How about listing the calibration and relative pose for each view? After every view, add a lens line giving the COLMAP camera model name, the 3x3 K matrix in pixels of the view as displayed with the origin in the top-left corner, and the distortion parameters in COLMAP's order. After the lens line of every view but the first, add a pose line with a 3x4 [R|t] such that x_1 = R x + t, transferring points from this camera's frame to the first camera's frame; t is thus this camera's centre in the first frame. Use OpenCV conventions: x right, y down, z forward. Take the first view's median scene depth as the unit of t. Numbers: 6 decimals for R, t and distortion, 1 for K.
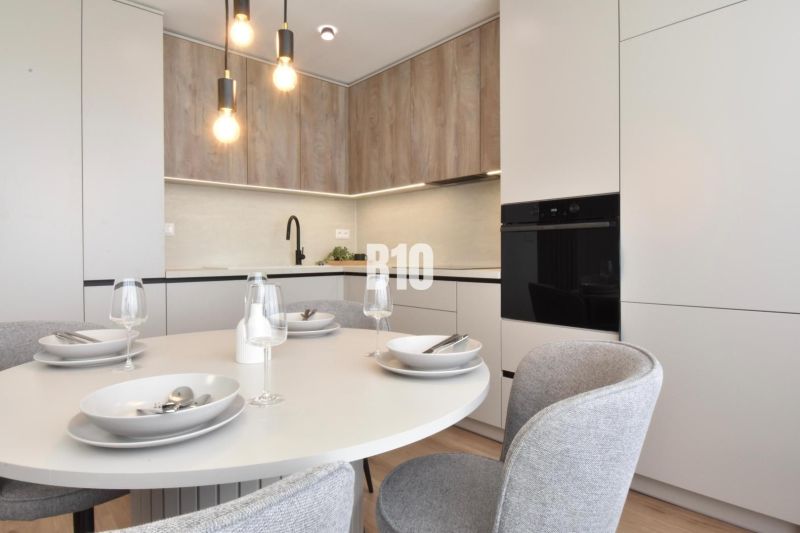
lens RADIAL K [[457.2, 0, 399.0], [0, 457.2, 257.7], [0, 0, 1]] dist [-0.000949, -0.000258]
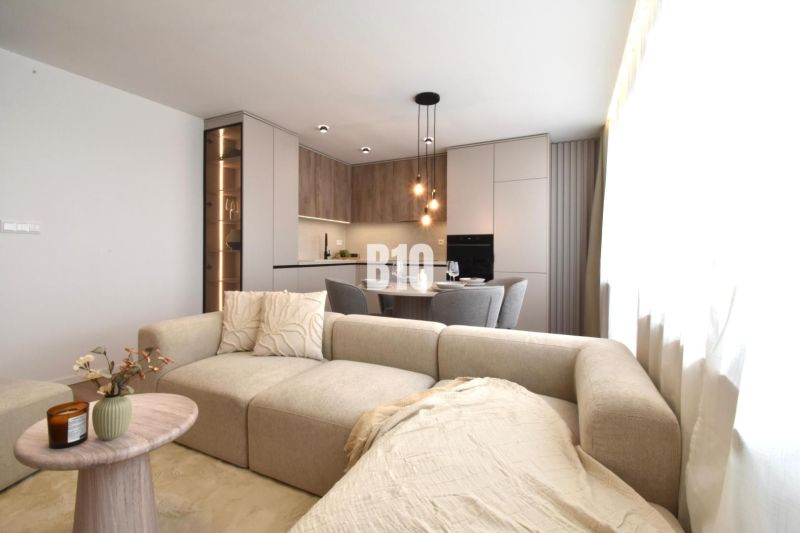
lens RADIAL K [[366.4, 0, 396.0], [0, 366.4, 255.9], [0, 0, 1]] dist [0.000216, -0.019988]
pose [[0.926239, 0.006893, 0.376873, -0.563693], [-0.006646, 0.999976, -0.001957, 0.002833], [-0.376878, -0.000692, 0.926263, -0.536403]]
